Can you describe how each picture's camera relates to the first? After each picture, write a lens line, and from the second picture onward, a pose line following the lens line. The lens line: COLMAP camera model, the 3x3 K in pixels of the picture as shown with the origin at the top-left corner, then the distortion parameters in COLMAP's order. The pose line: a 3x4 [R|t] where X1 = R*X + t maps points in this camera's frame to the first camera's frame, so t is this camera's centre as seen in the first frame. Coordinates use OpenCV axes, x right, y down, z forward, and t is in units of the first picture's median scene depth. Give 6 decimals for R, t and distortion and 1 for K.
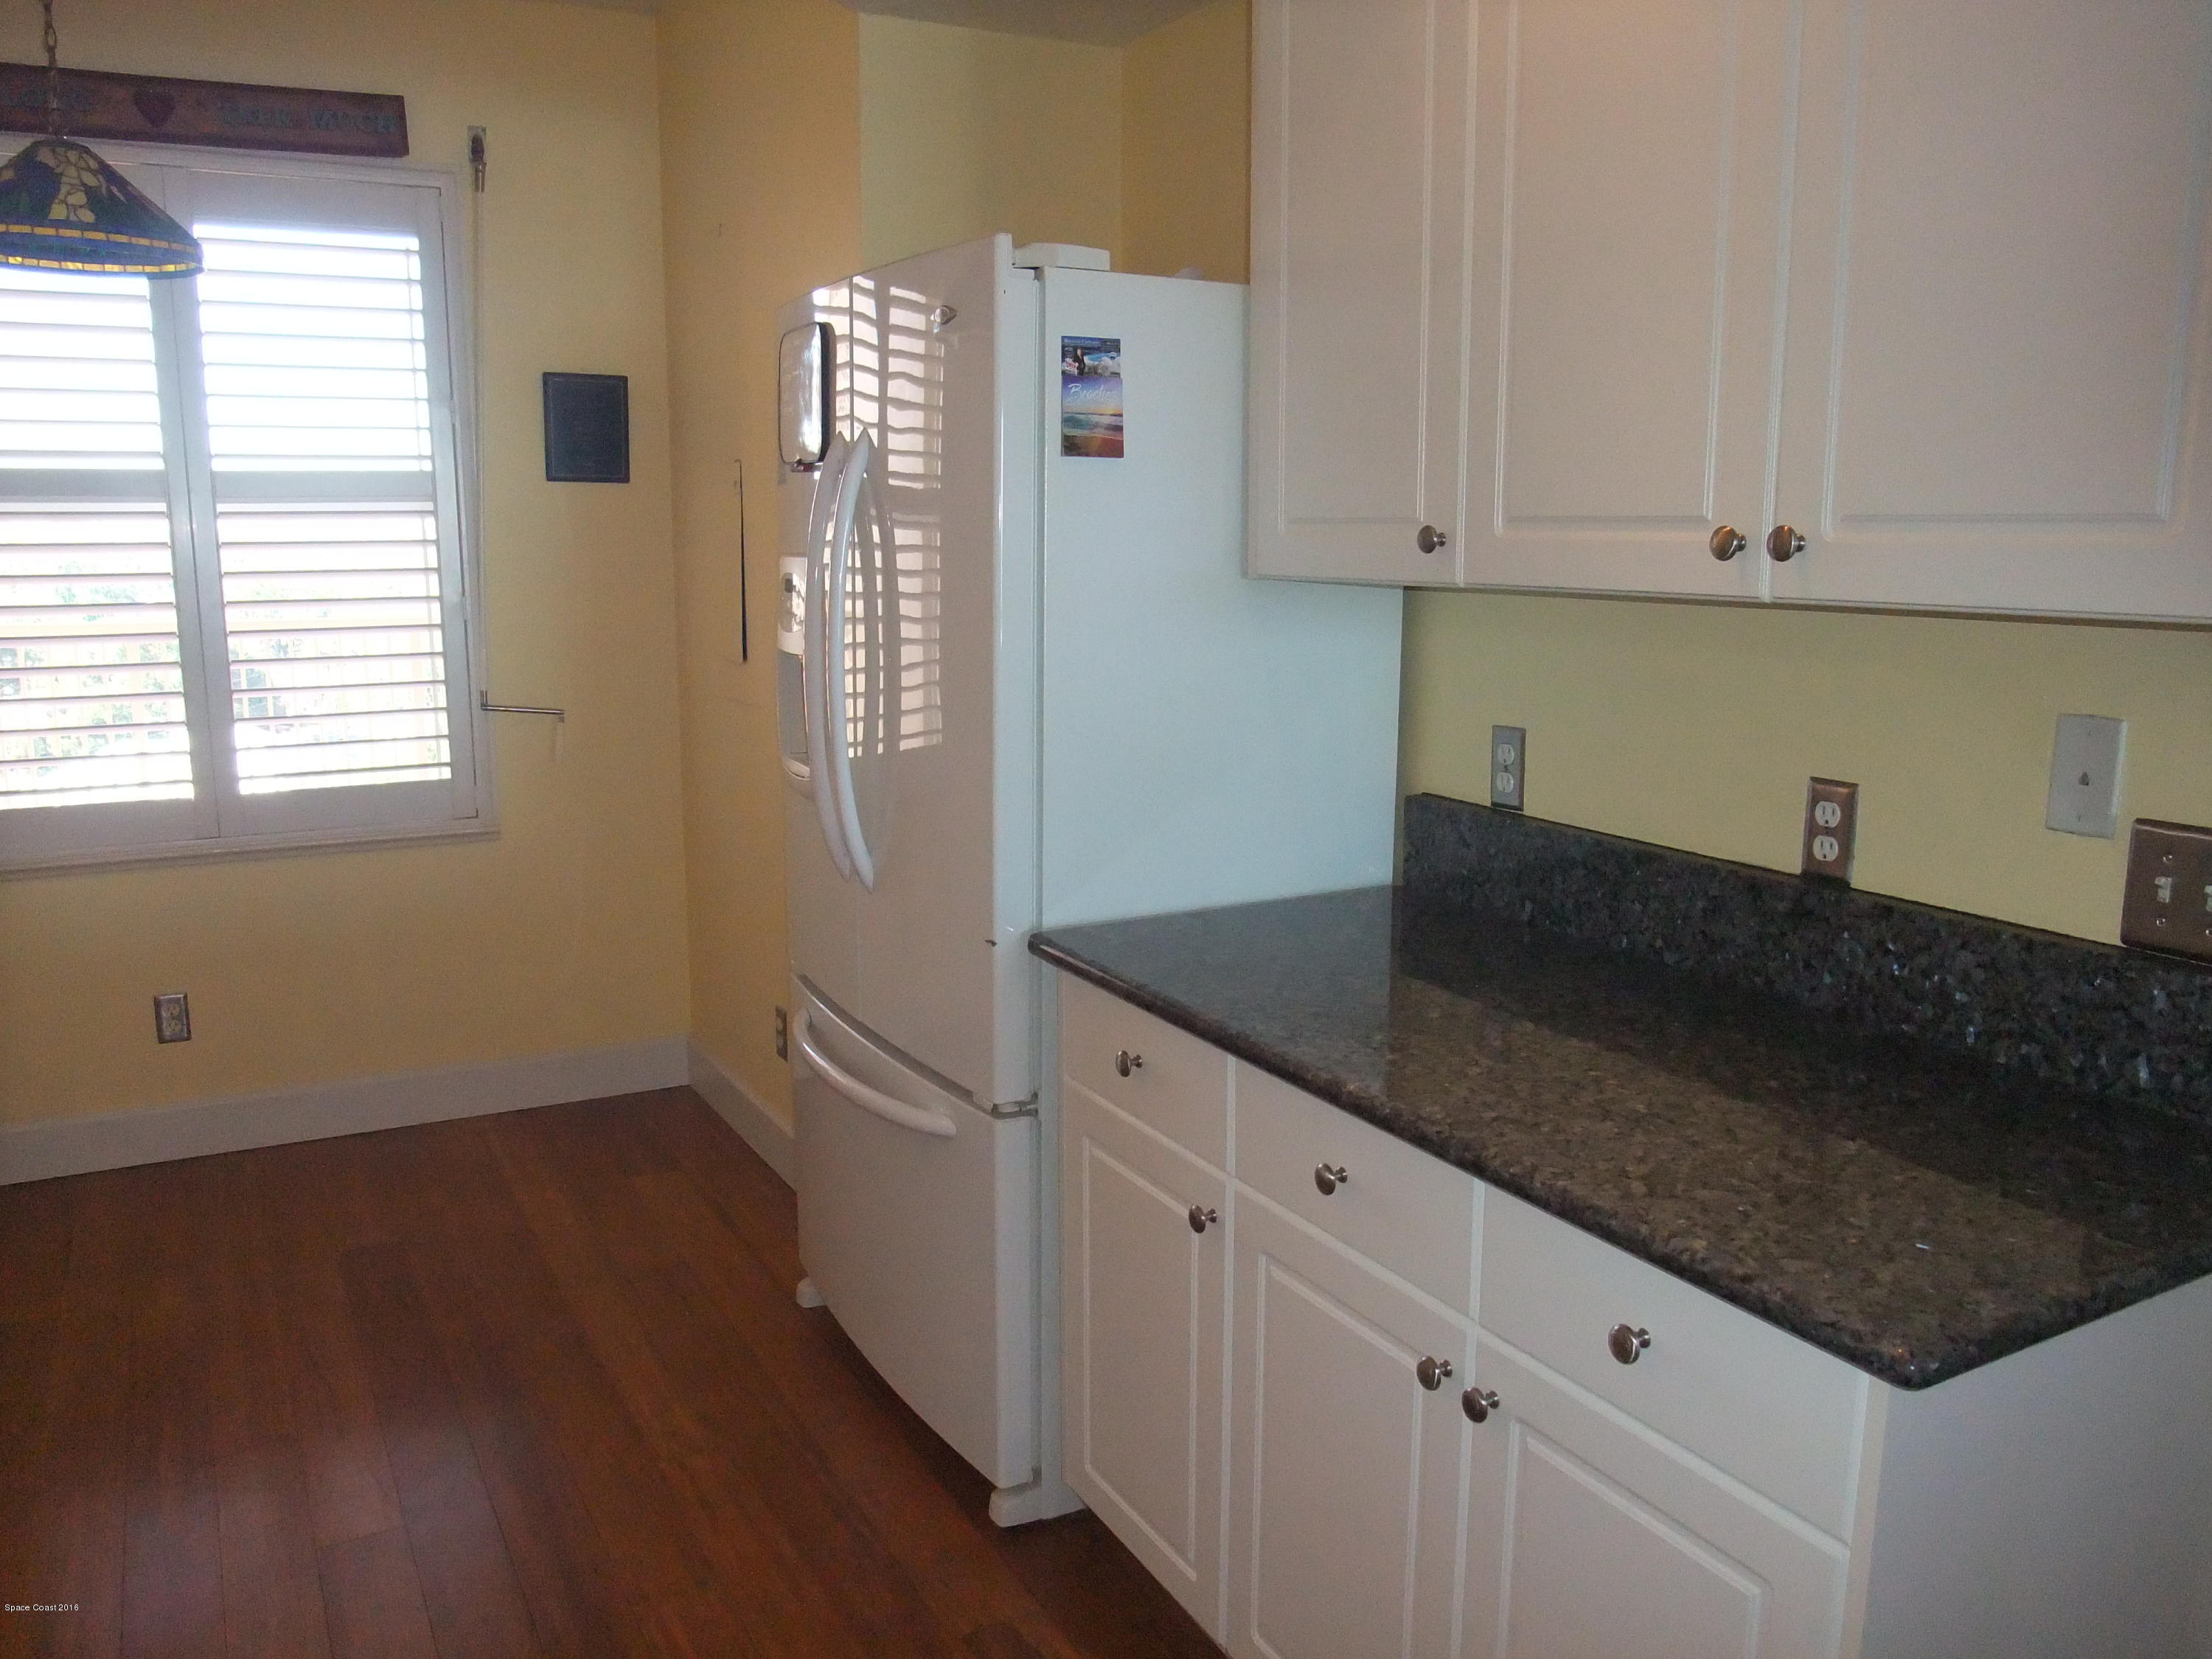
lens RADIAL K [[1706.9, 0, 1109.6], [0, 1706.9, 842.8], [0, 0, 1]] dist [-0.083382, 0.058759]
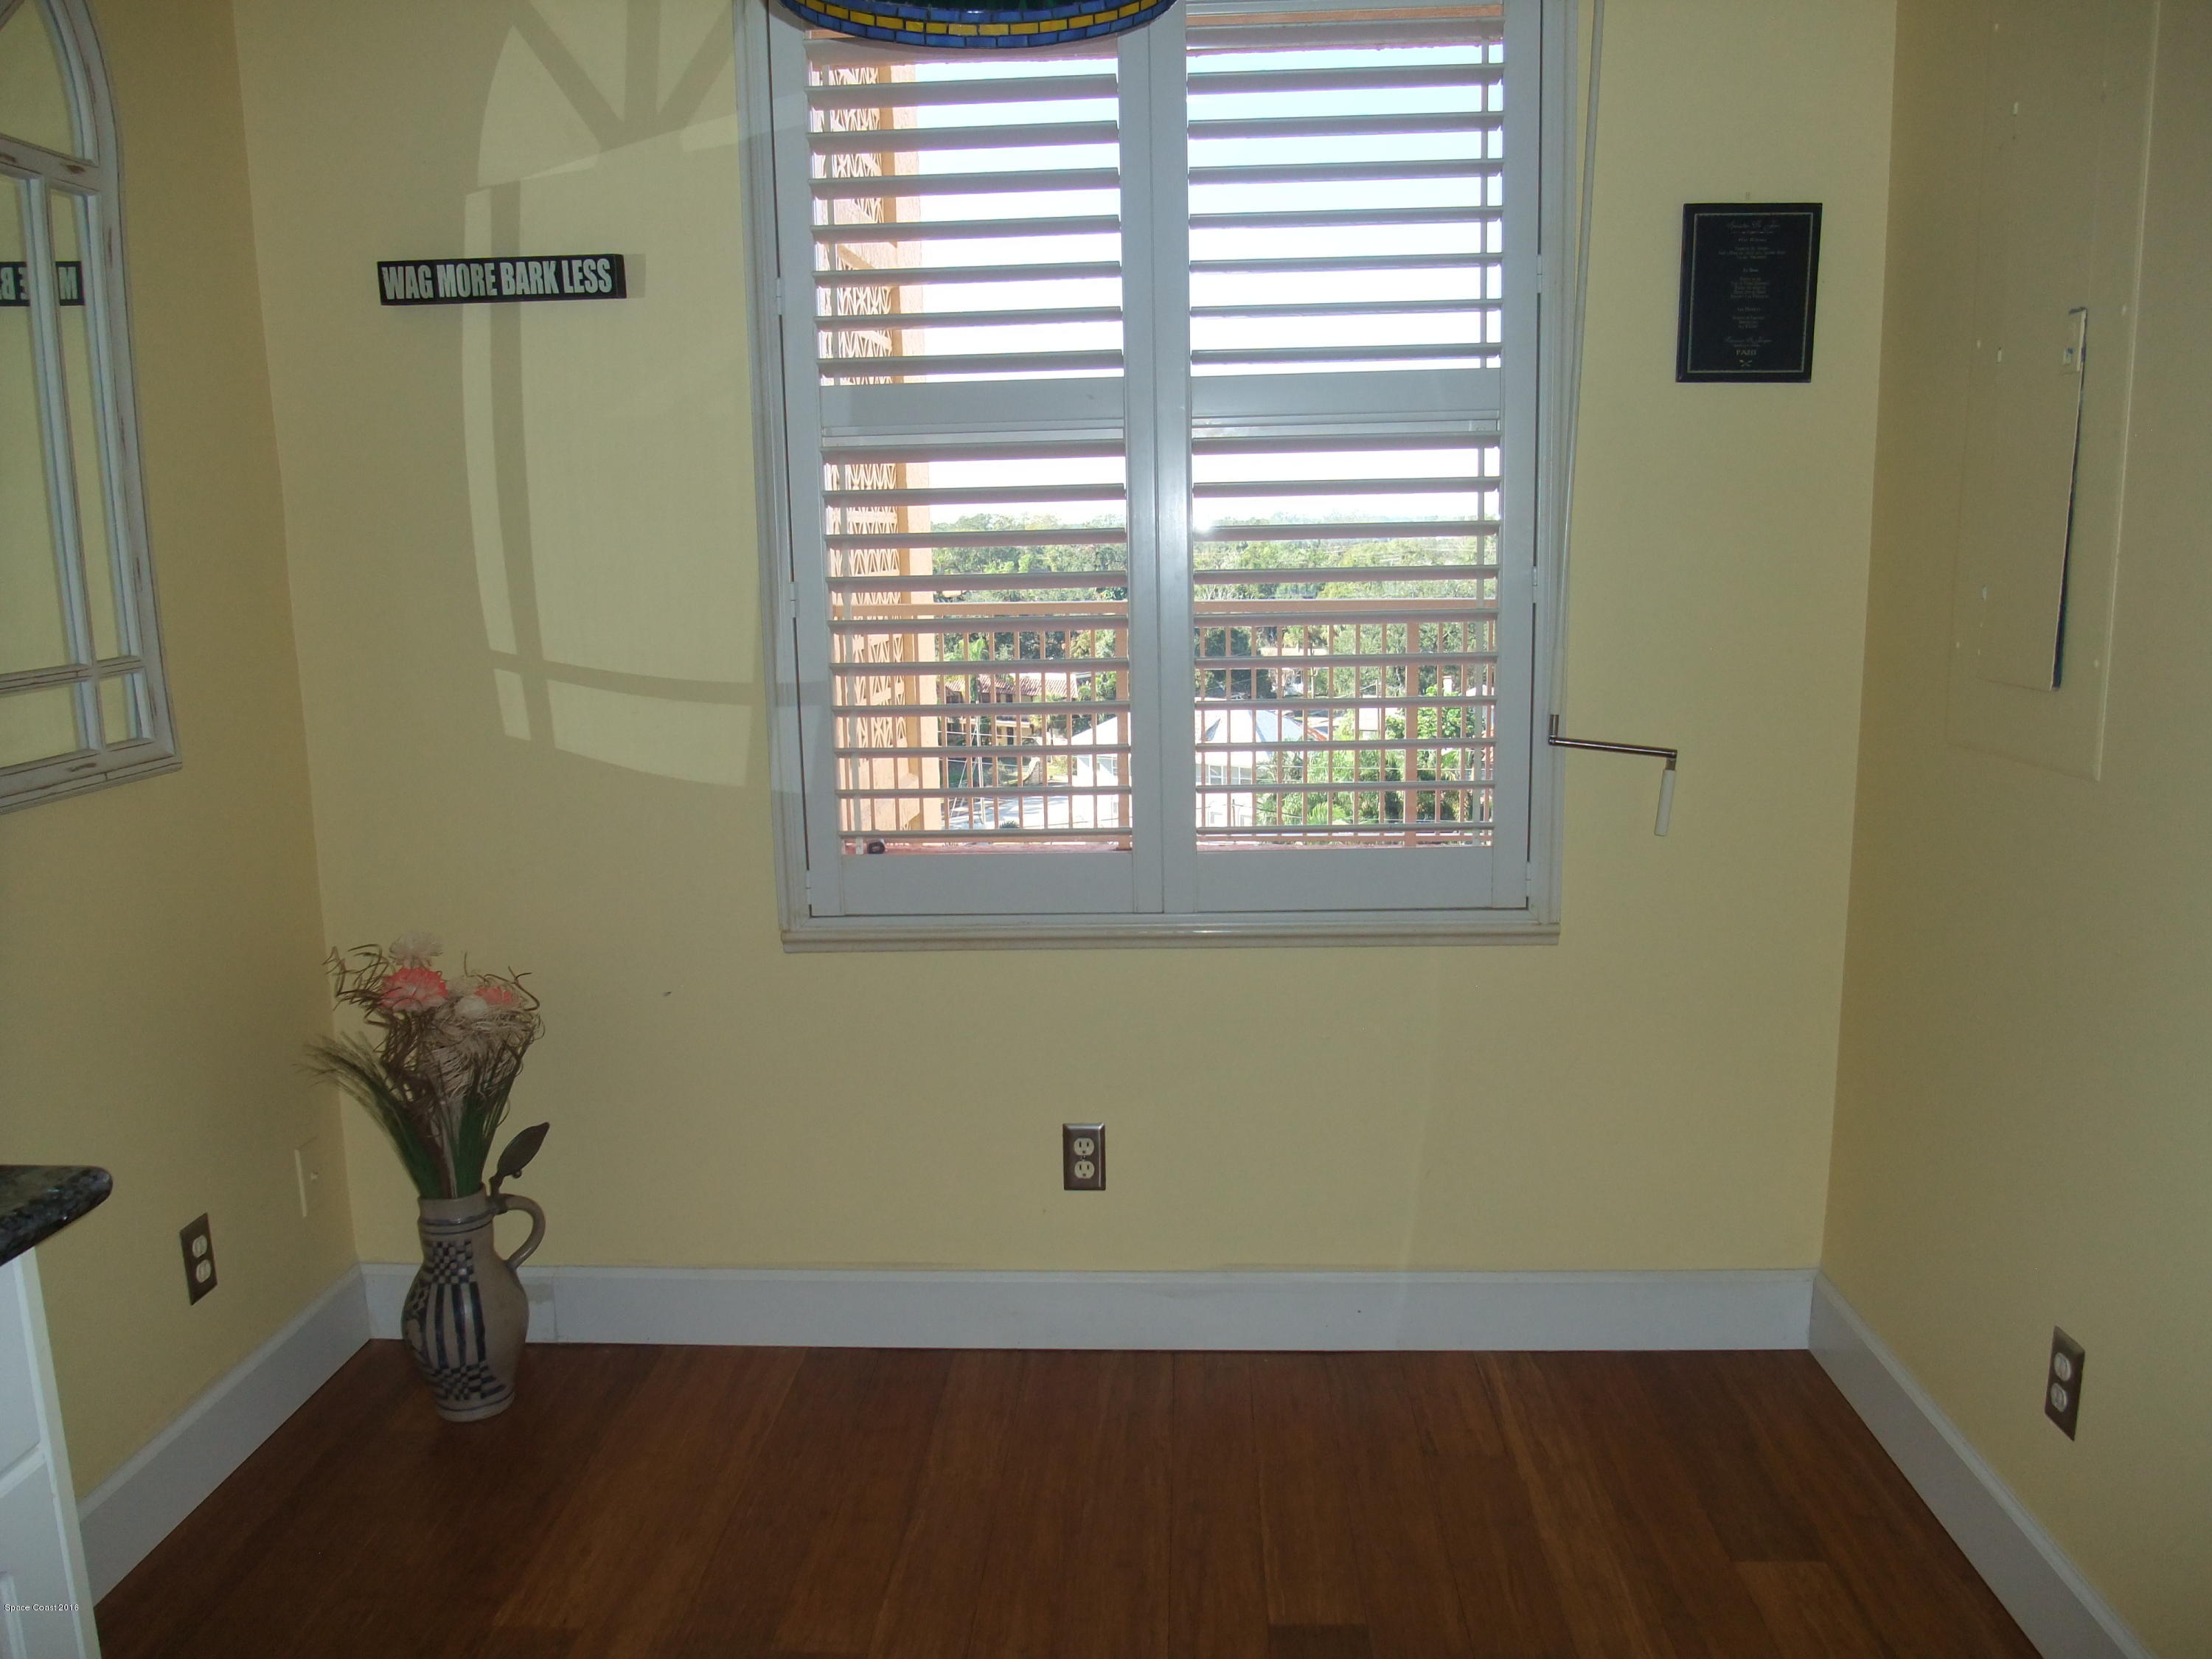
lens RADIAL K [[1706.9, 0, 1094.6], [0, 1706.9, 848.8], [0, 0, 1]] dist [-0.083382, 0.058759]
pose [[0.846942, 0.080129, -0.525612, -0.200413], [-0.074559, 0.996709, 0.031807, -0.053272], [0.526431, 0.012250, 0.850130, 0.412593]]
